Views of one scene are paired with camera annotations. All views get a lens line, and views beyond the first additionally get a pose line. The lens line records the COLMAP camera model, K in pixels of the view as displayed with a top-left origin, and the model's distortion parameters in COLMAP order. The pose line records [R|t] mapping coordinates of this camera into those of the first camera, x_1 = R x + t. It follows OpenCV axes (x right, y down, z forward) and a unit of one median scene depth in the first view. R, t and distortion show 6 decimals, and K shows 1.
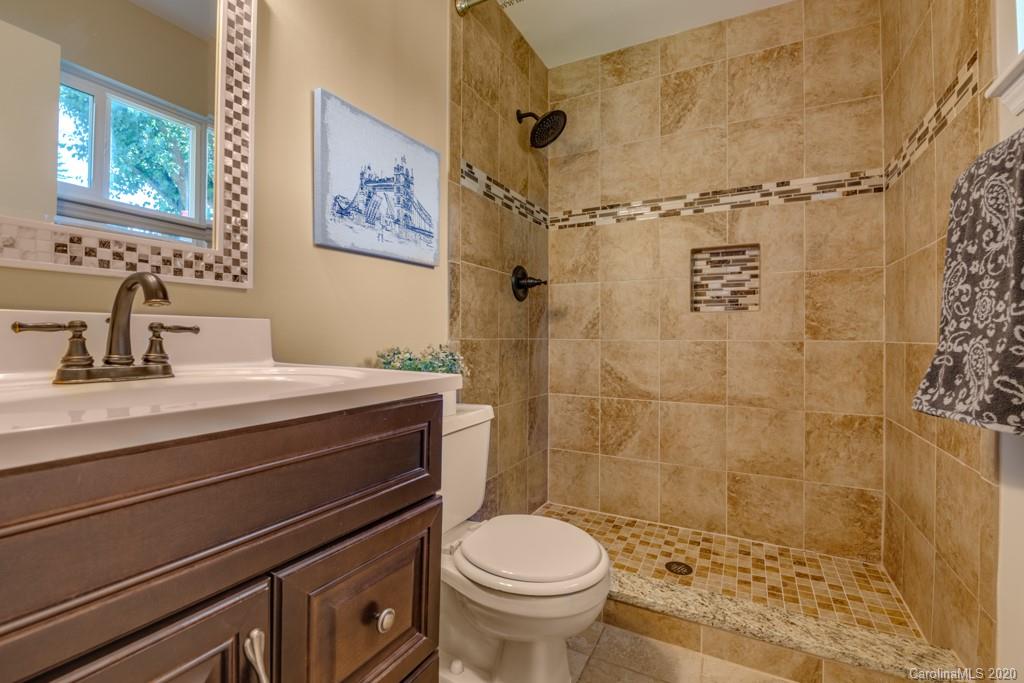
lens RADIAL K [[440.3, 0, 515.6], [0, 440.3, 339.0], [0, 0, 1]] dist [0.005199, -0.004252]
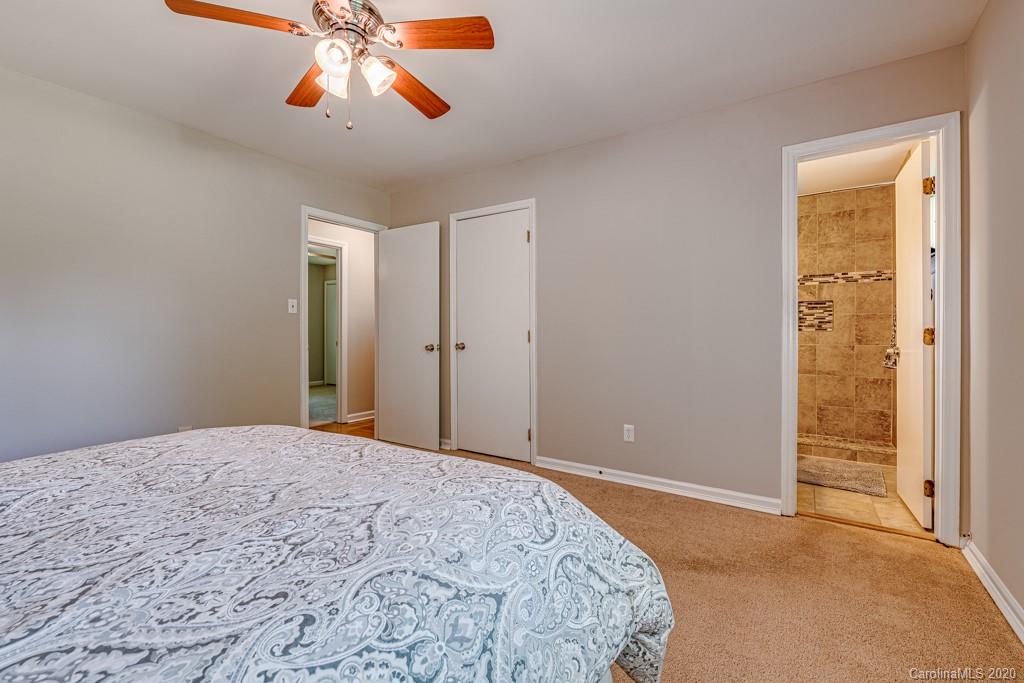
lens RADIAL K [[440.3, 0, 508.9], [0, 440.3, 340.1], [0, 0, 1]] dist [0.005199, -0.004252]
pose [[0.993708, 0.004224, -0.111920, -0.798615], [-0.004399, 0.999989, -0.001312, -0.010432], [0.111914, 0.001796, 0.993716, -1.351316]]
